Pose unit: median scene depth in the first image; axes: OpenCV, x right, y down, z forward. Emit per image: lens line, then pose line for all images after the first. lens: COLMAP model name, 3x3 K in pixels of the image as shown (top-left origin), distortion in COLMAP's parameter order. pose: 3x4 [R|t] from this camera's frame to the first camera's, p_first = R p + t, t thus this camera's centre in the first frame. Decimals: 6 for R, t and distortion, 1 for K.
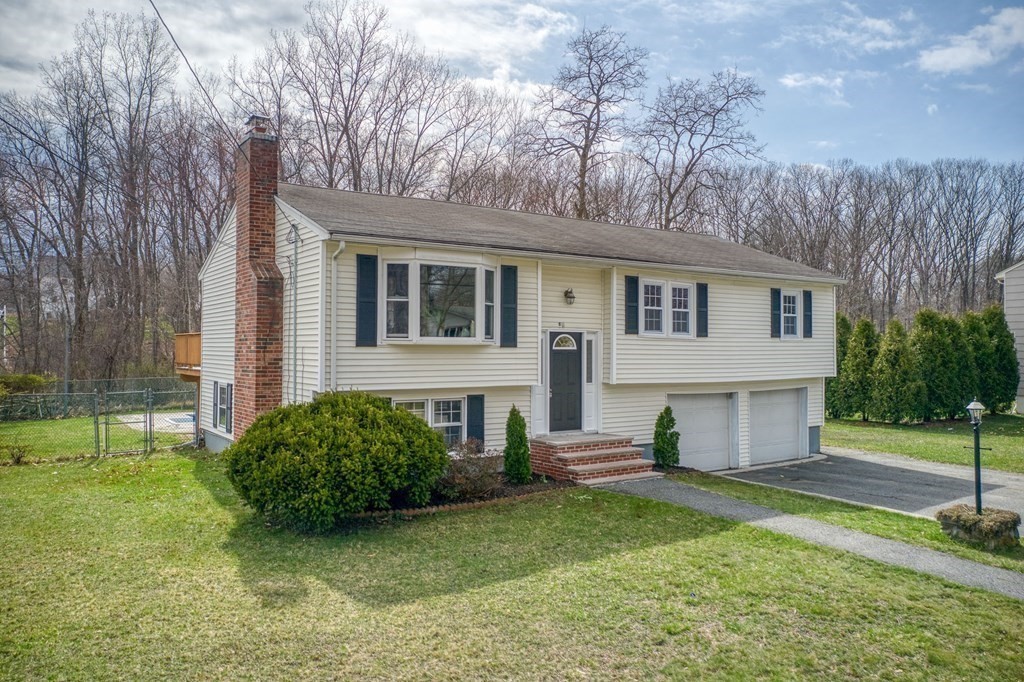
lens RADIAL K [[771.3, 0, 517.1], [0, 771.3, 338.0], [0, 0, 1]] dist [-0.088451, -0.007329]
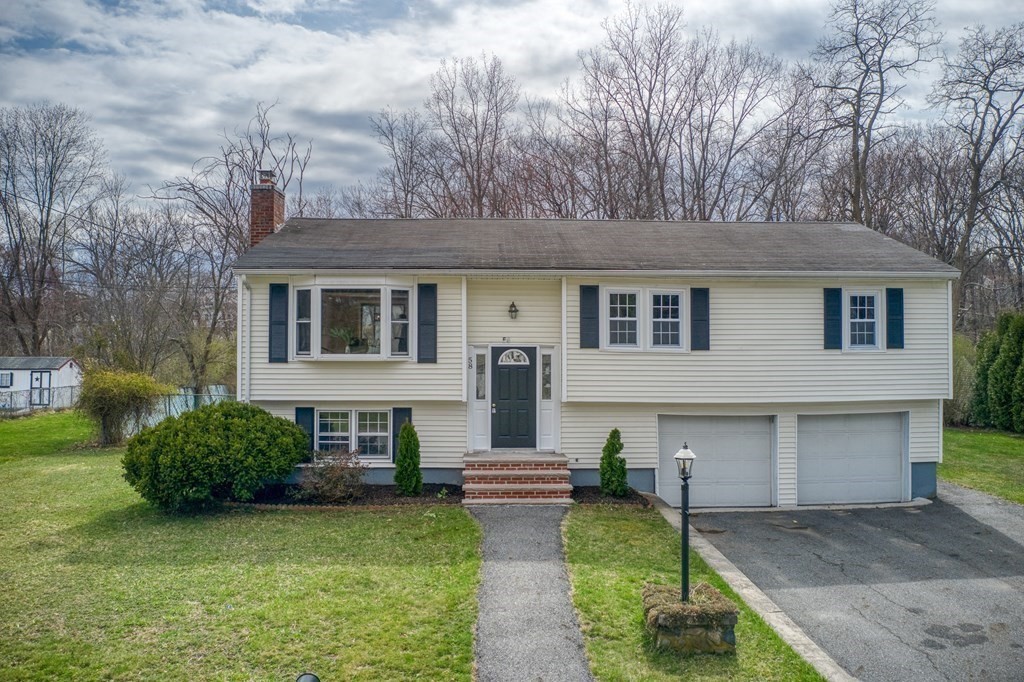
lens RADIAL K [[771.3, 0, 510.0], [0, 771.3, 338.5], [0, 0, 1]] dist [-0.088451, -0.007329]
pose [[0.844181, -0.008682, -0.535987, 0.570753], [0.008733, 0.999959, -0.002442, -0.015491], [0.535987, -0.002619, 0.844222, 0.169744]]
